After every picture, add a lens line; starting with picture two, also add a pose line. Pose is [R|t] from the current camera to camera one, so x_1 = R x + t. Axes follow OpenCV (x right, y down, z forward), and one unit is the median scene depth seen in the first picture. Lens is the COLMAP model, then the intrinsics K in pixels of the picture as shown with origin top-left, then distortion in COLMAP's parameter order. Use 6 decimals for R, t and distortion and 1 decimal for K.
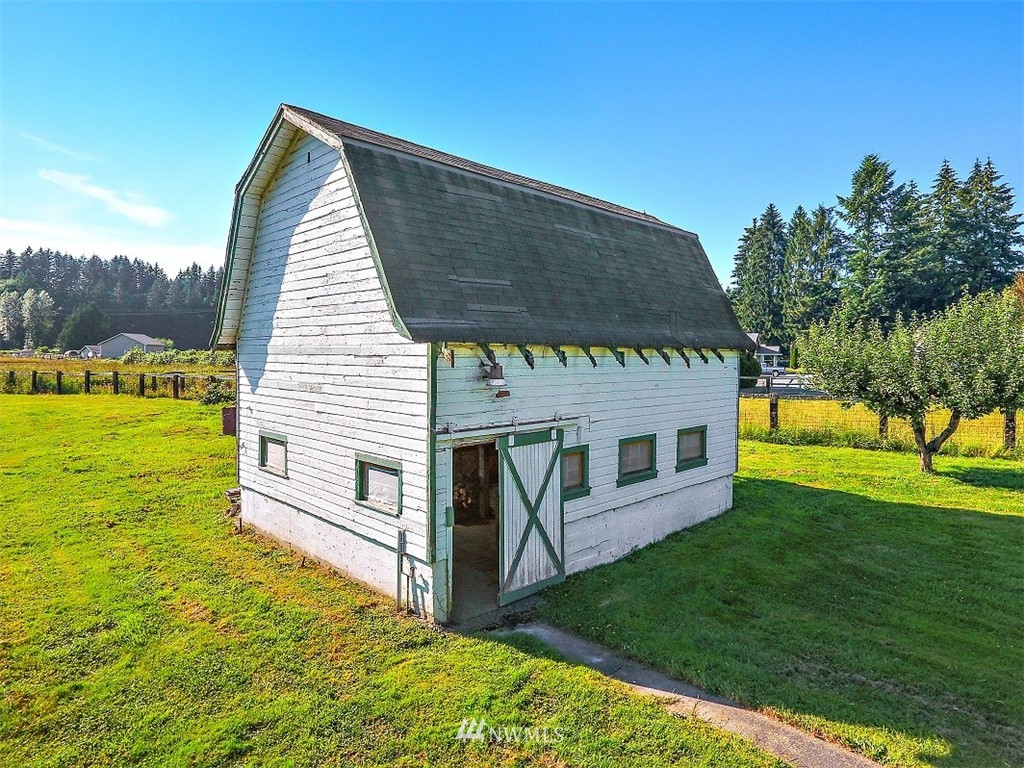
lens RADIAL K [[597.1, 0, 512.0], [0, 597.1, 384.0], [0, 0, 1]] dist [-0.004285, -0.001055]
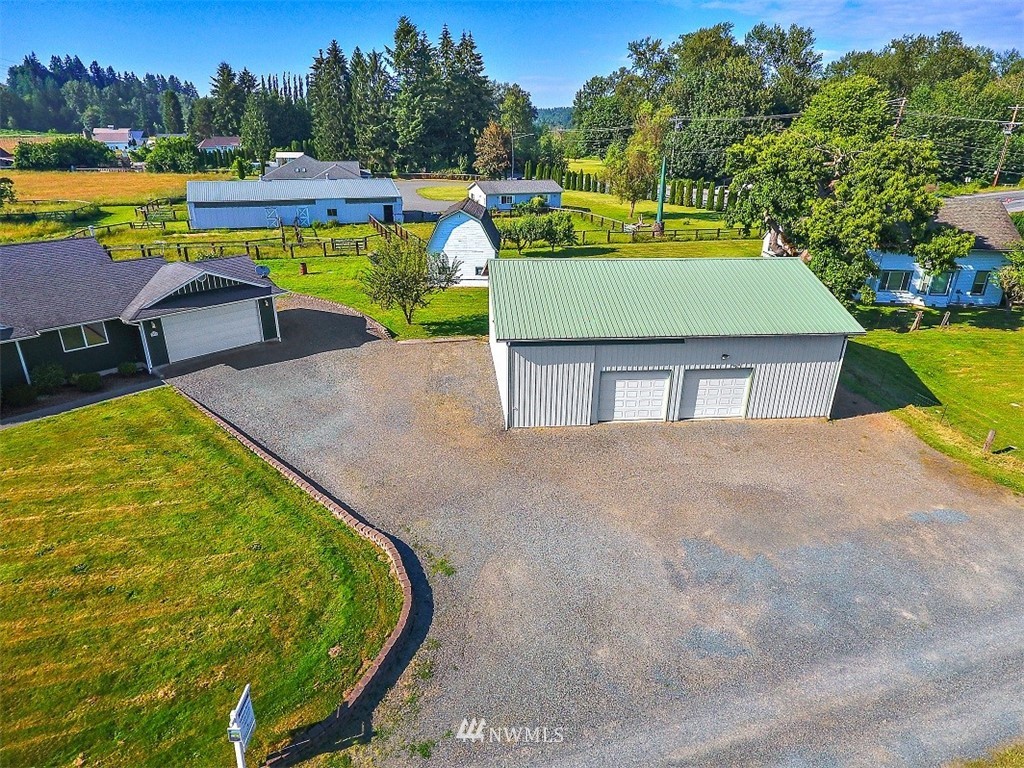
lens RADIAL K [[577.2, 0, 512.0], [0, 577.2, 384.0], [0, 0, 1]] dist [0.004801, -0.000747]
pose [[0.707400, -0.275871, 0.650753, -0.317719], [0.027165, 0.930618, 0.364983, -0.070043], [-0.706291, -0.240511, 0.665813, -0.267177]]
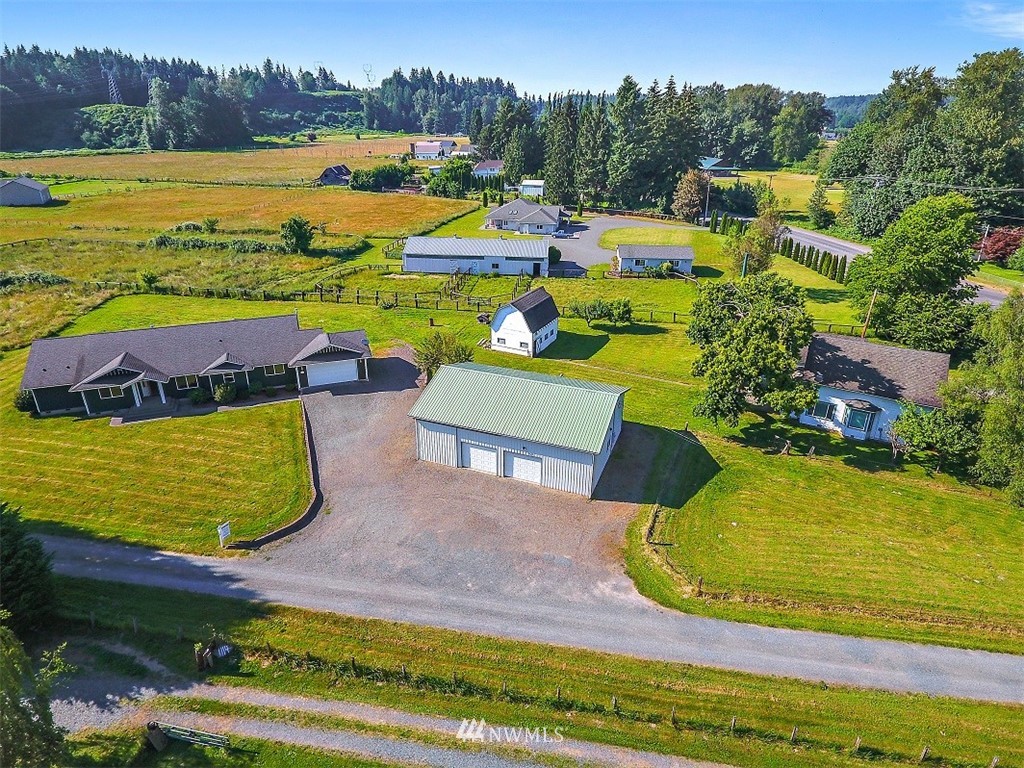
lens RADIAL K [[577.2, 0, 512.0], [0, 577.2, 384.0], [0, 0, 1]] dist [0.004801, -0.000747]
pose [[0.949898, -0.127321, 0.285452, -0.221734], [0.013158, 0.928752, 0.370468, -0.190033], [-0.312282, -0.348151, 0.883895, -0.519379]]
